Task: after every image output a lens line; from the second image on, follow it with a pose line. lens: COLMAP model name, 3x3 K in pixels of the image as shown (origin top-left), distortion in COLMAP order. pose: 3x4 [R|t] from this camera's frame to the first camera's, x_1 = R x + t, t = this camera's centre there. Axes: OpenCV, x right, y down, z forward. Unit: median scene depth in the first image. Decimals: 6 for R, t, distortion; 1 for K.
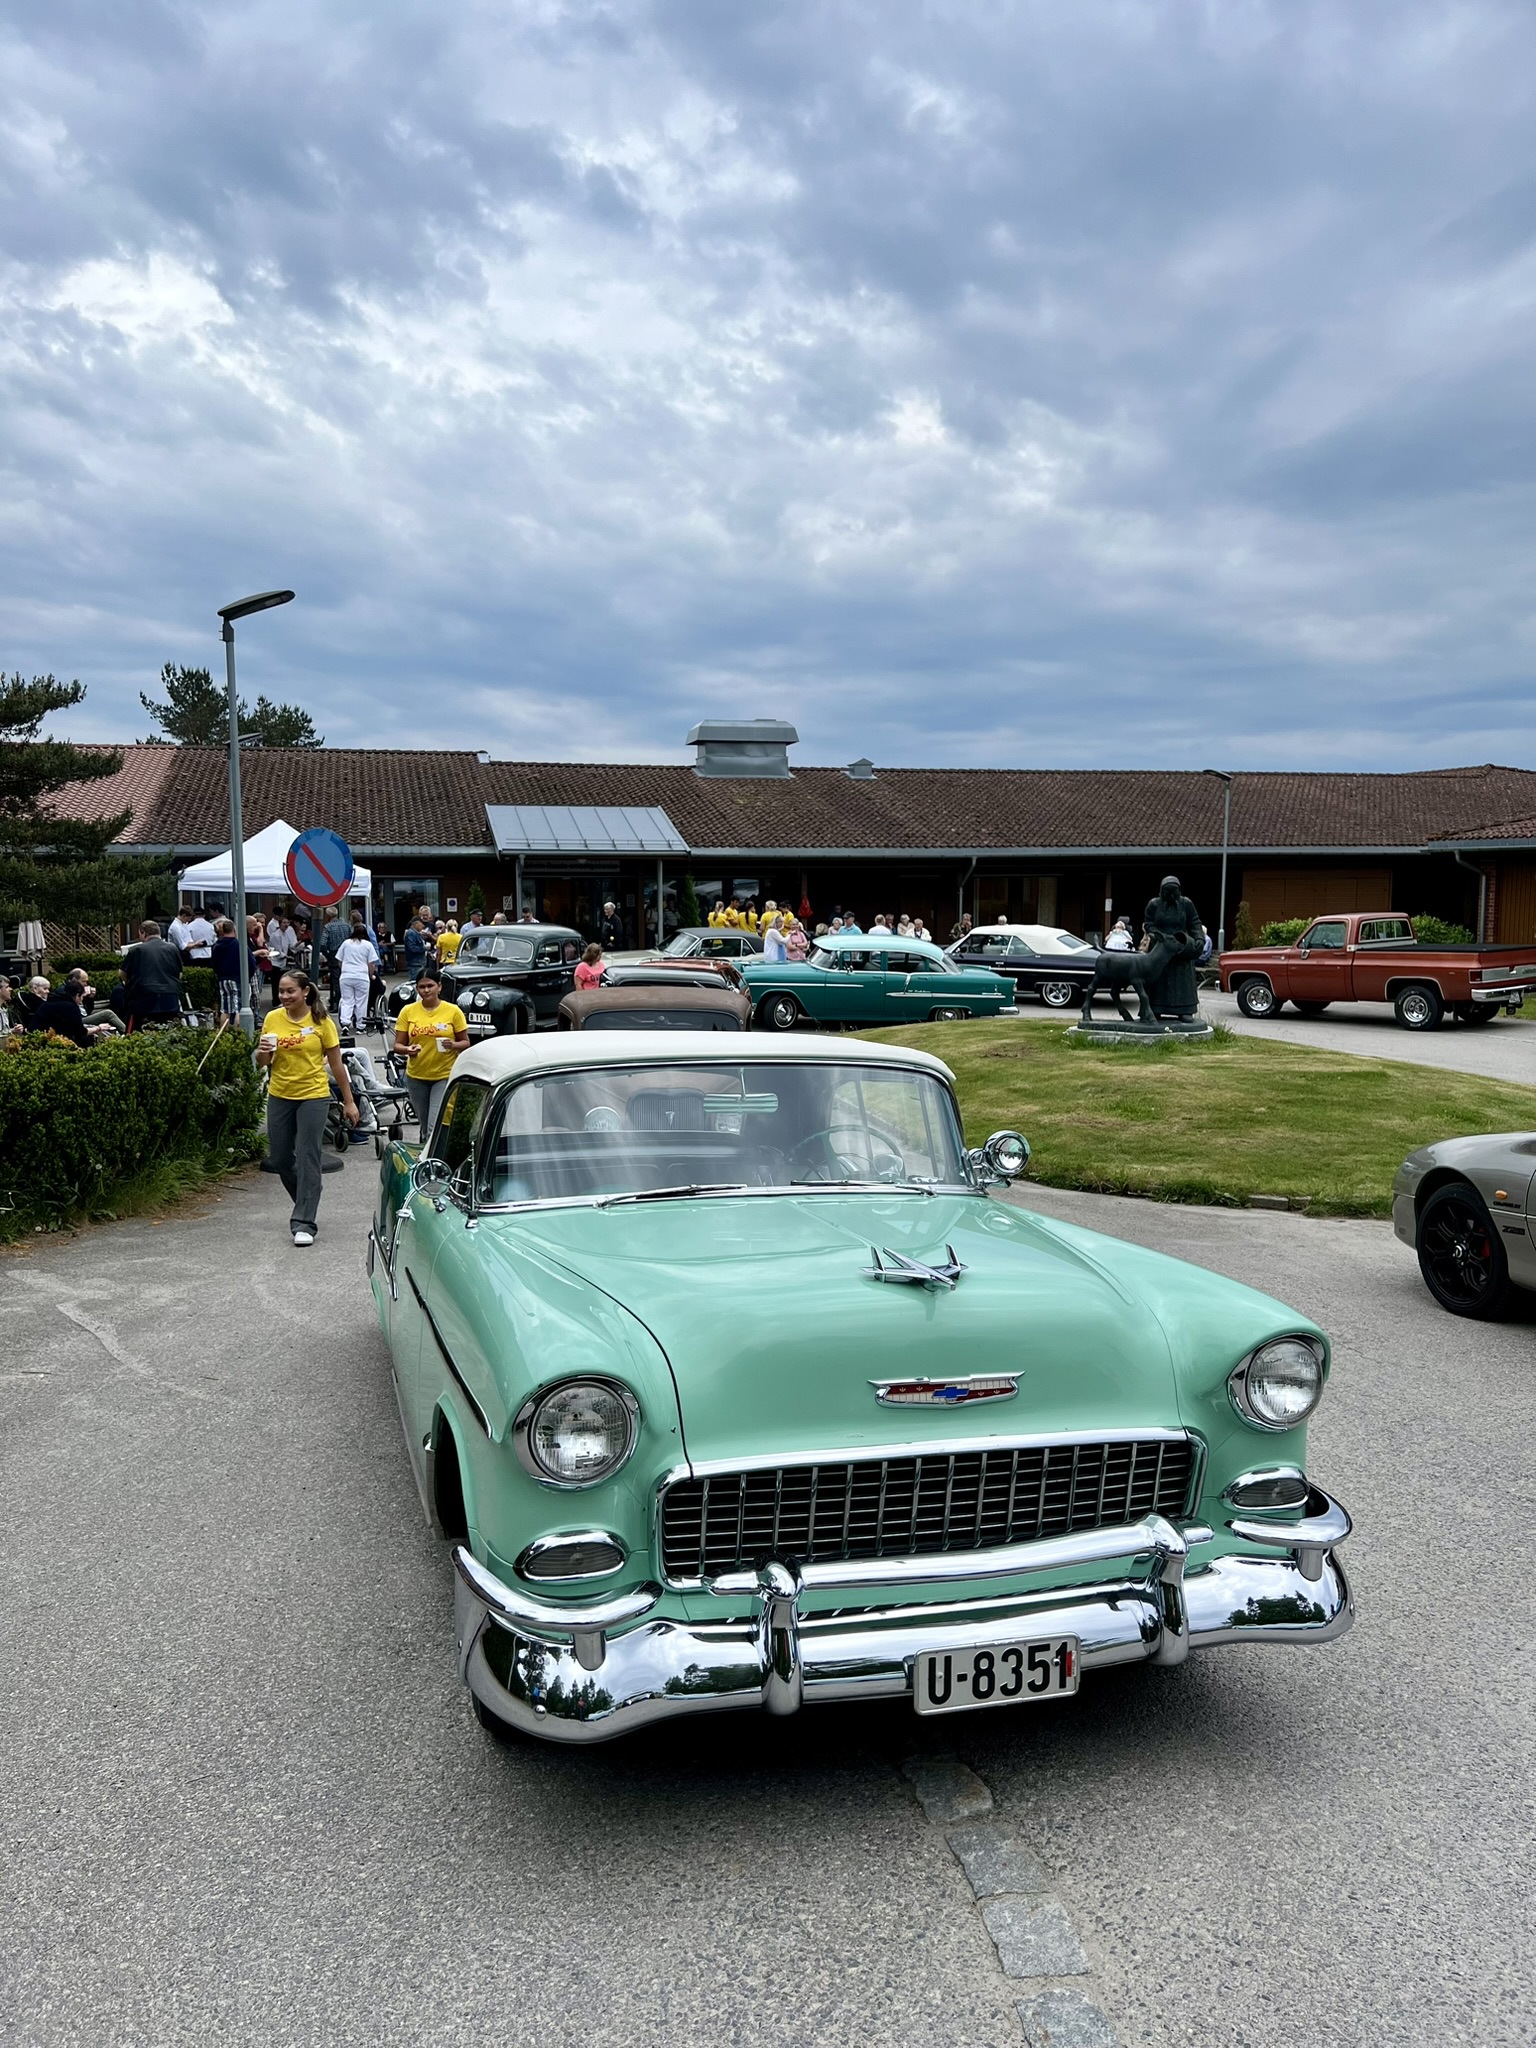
lens RADIAL K [[1528.0, 0, 771.4], [0, 1528.0, 985.8], [0, 0, 1]] dist [-0.002935, -0.001577]
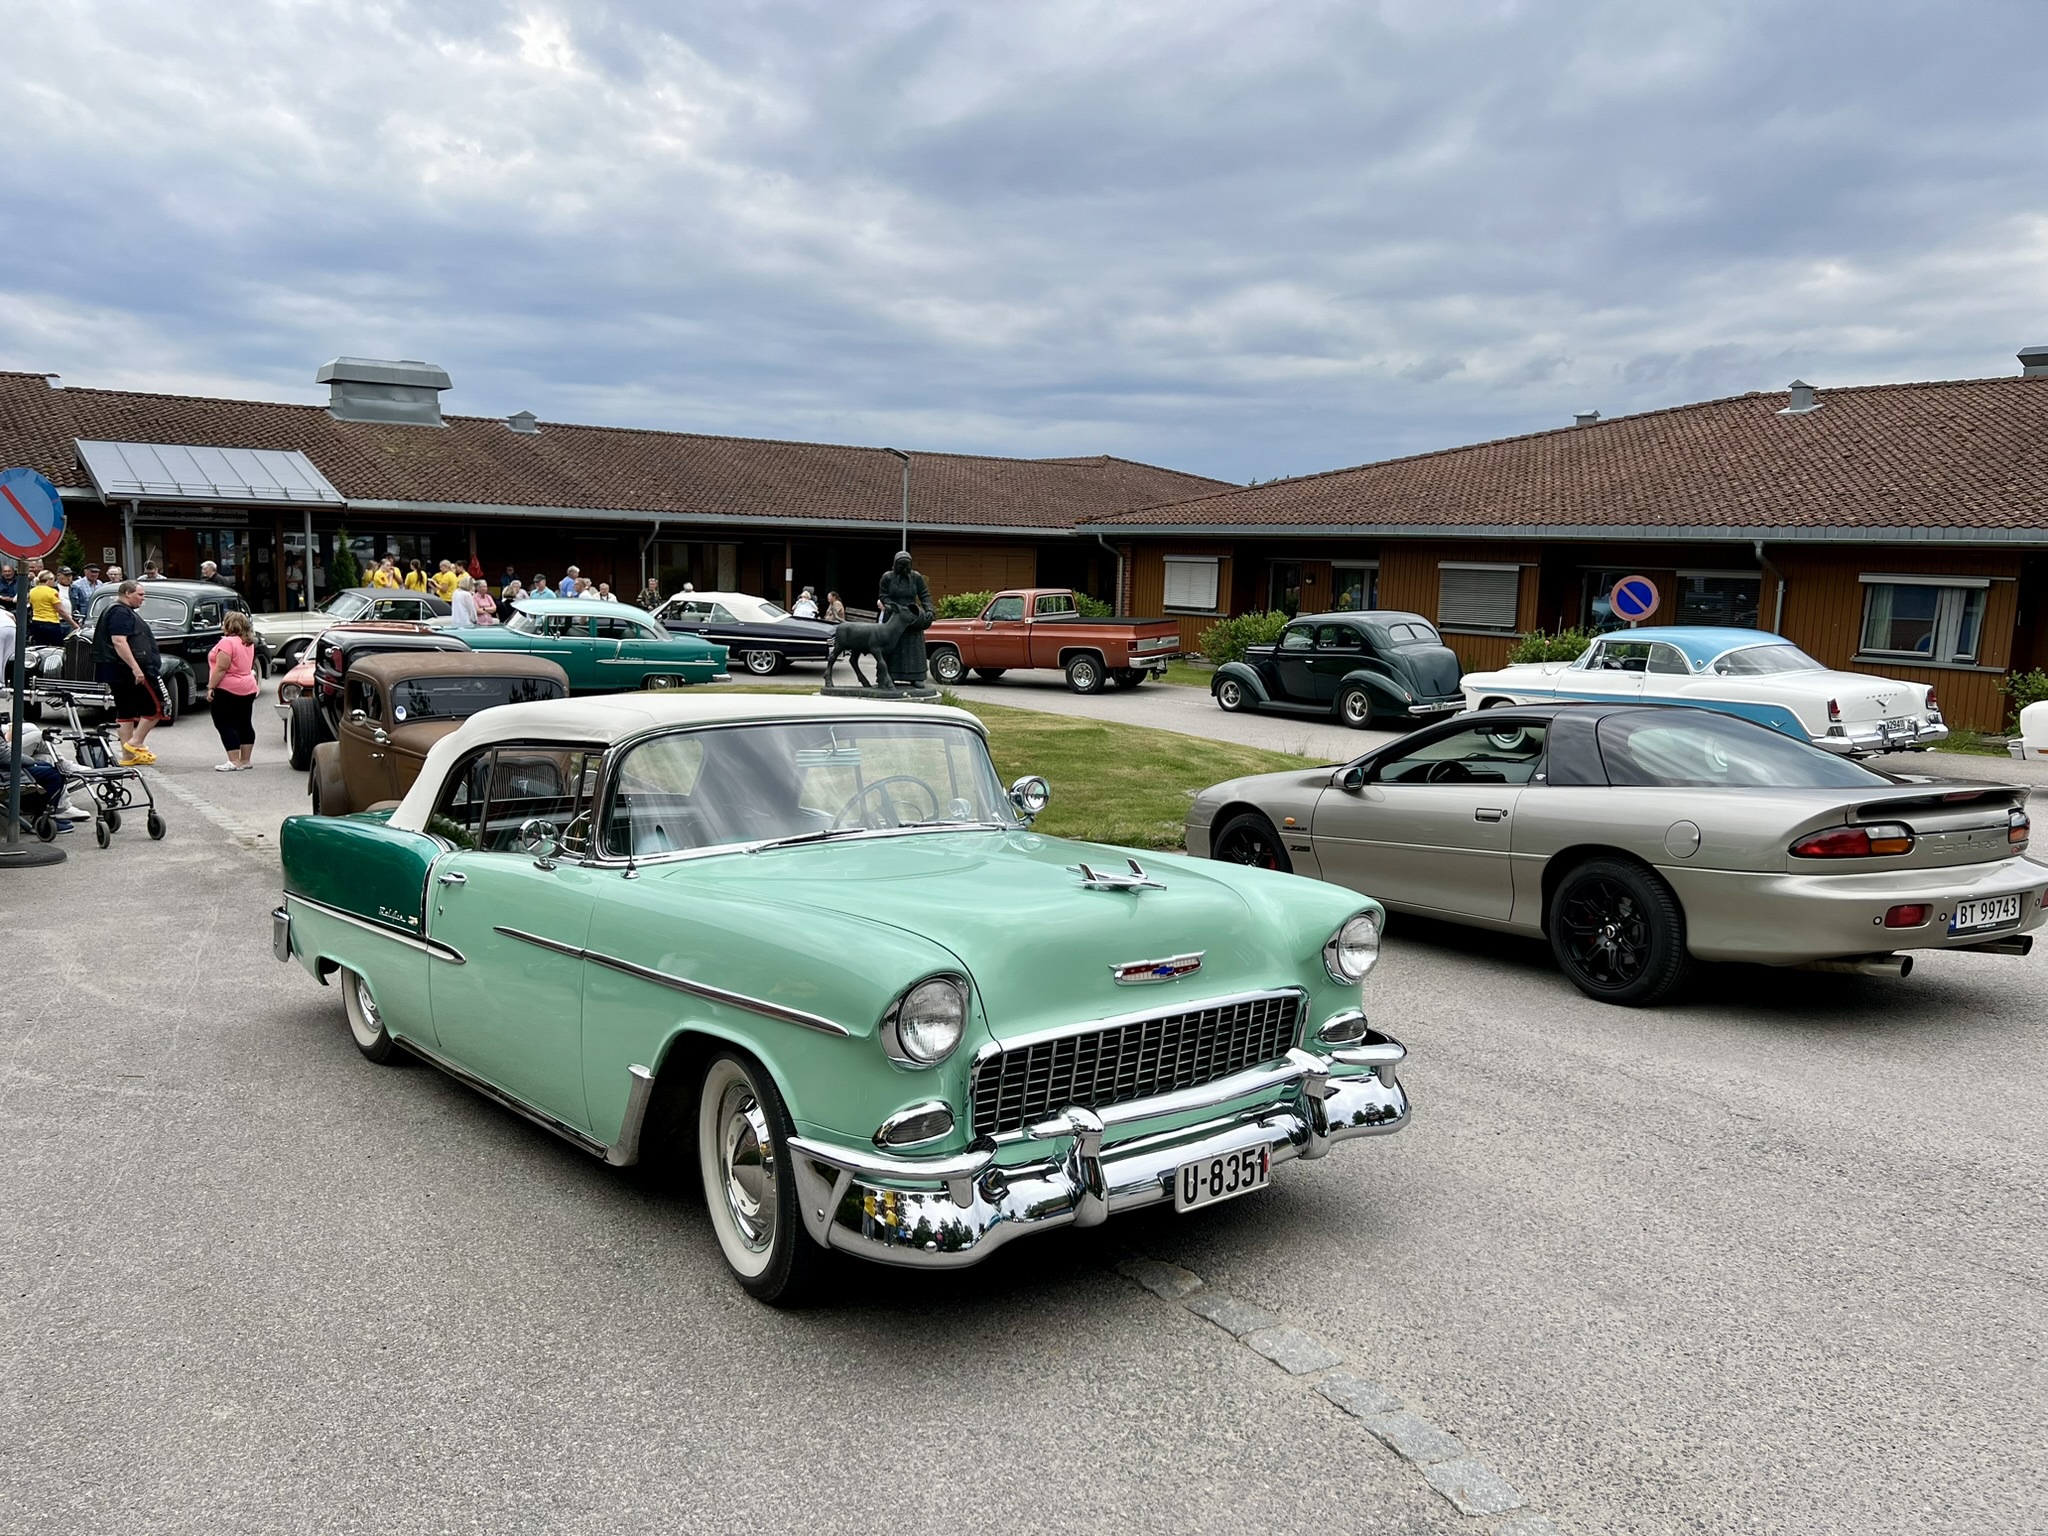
lens RADIAL K [[1516.2, 0, 1031.6], [0, 1516.2, 774.3], [0, 0, 1]] dist [0.085668, -0.112411]
pose [[0.917550, -0.029977, 0.396488, -0.055663], [-0.001291, 0.996924, 0.078363, 0.000506], [-0.397617, -0.072414, 0.914689, -0.011649]]
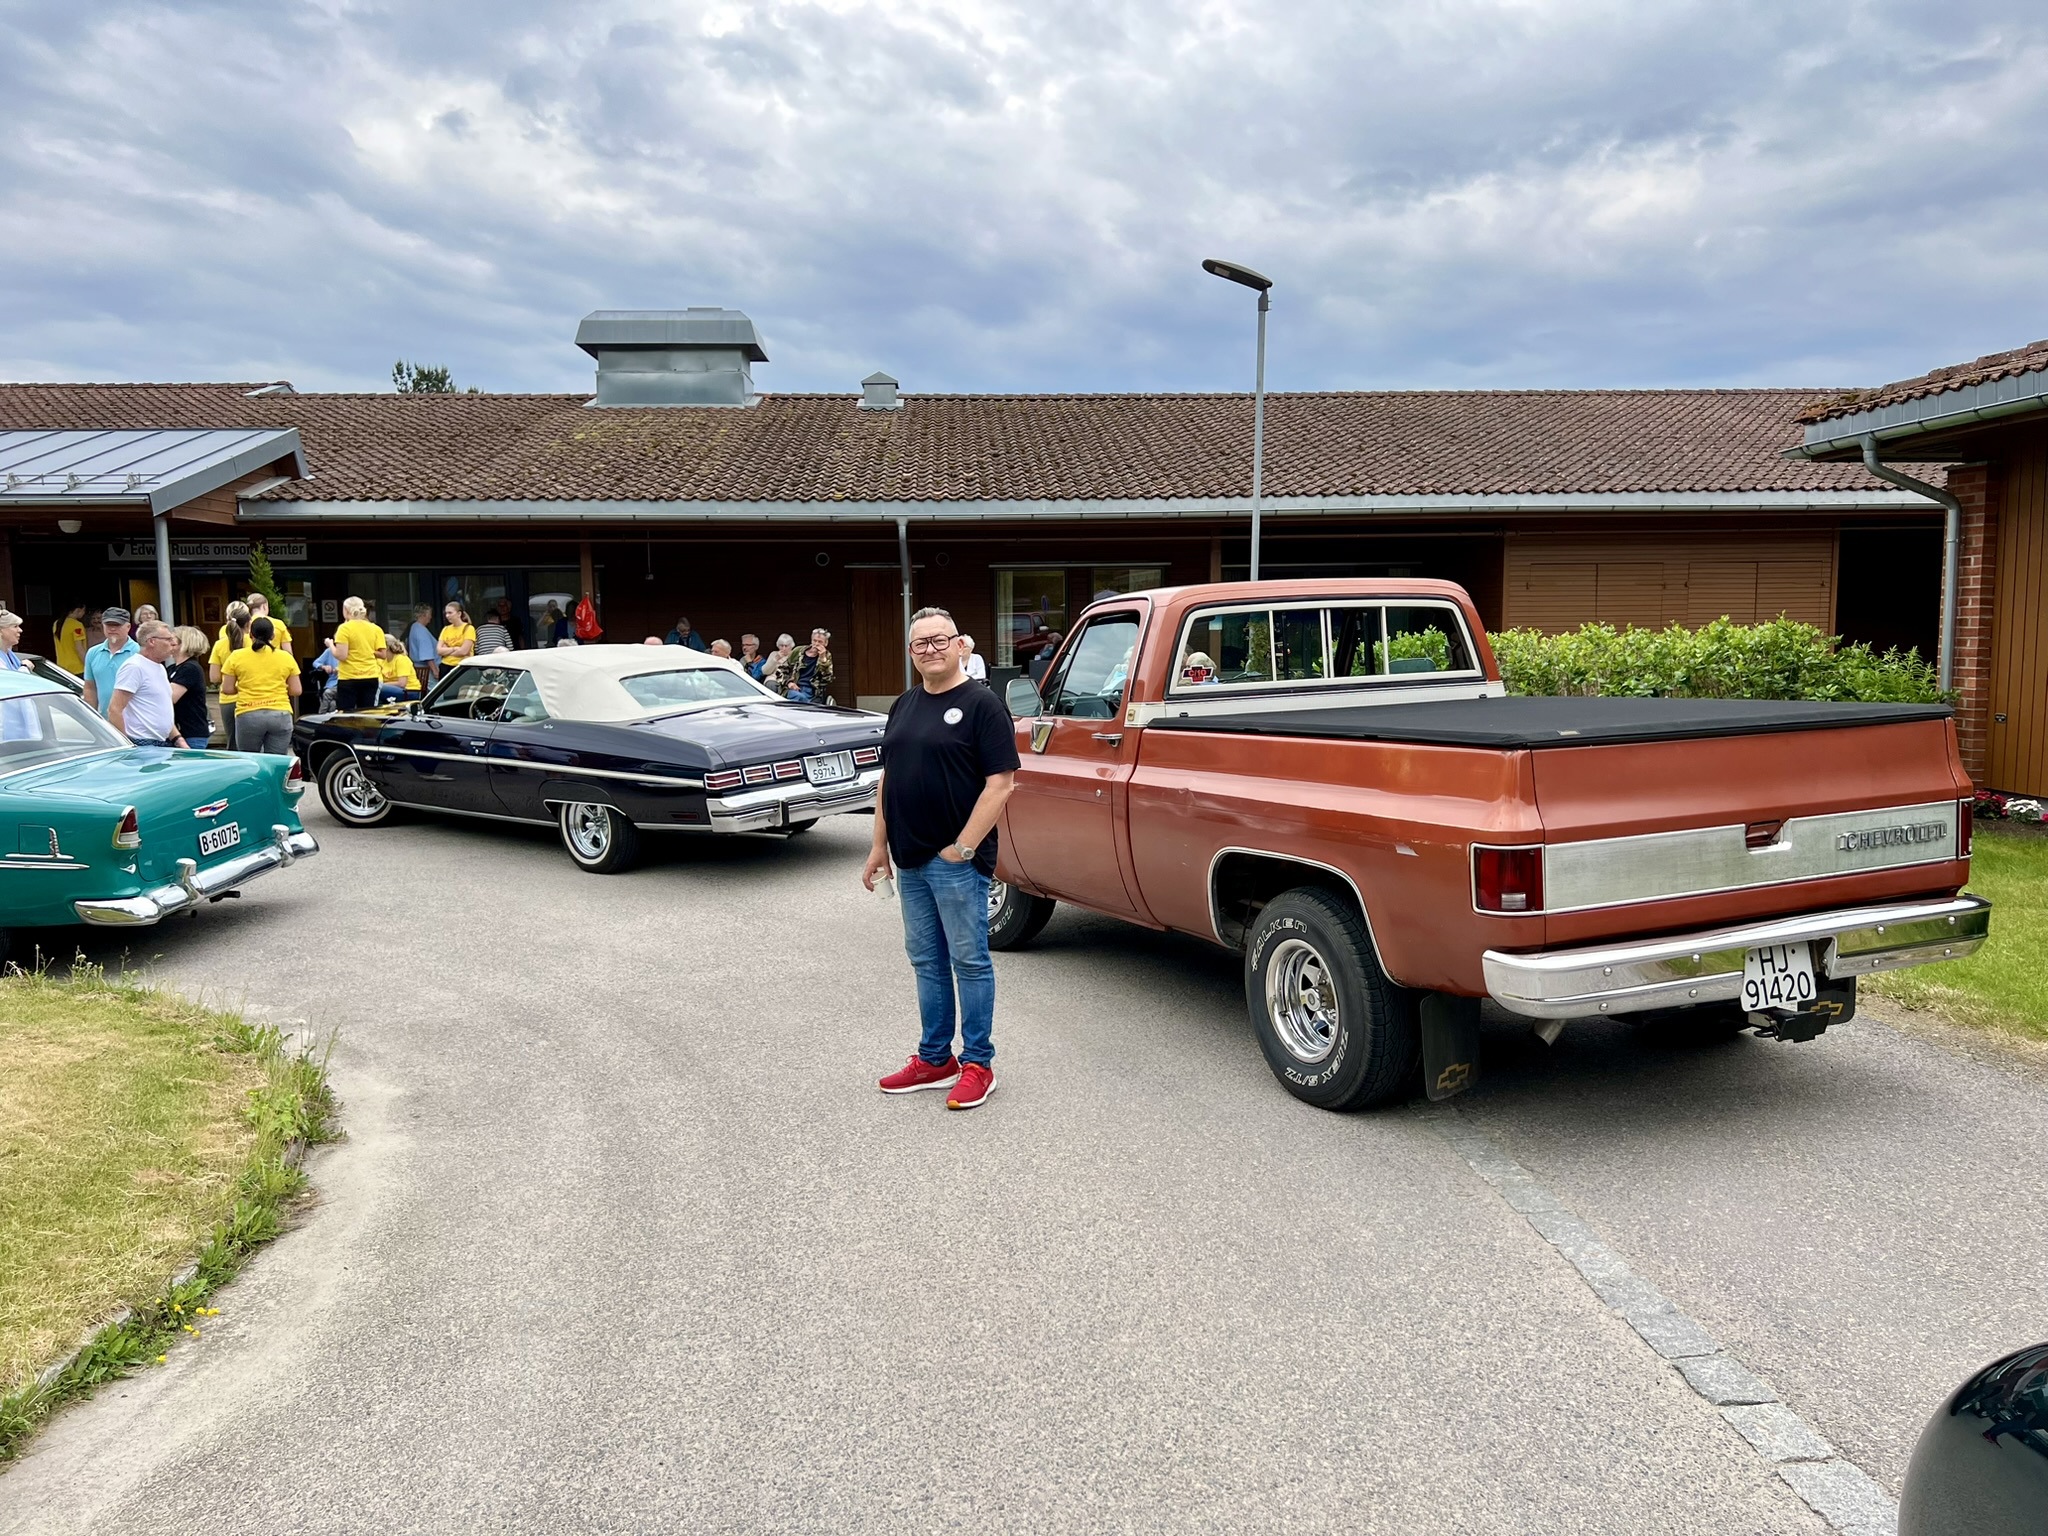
lens RADIAL K [[1516.2, 0, 1031.6], [0, 1516.2, 774.3], [0, 0, 1]] dist [0.085668, -0.112411]
pose [[0.979805, 0.015527, -0.199354, 0.414215], [-0.009809, 0.999513, 0.029636, -0.022272], [0.199717, -0.027082, 0.979479, 0.756537]]
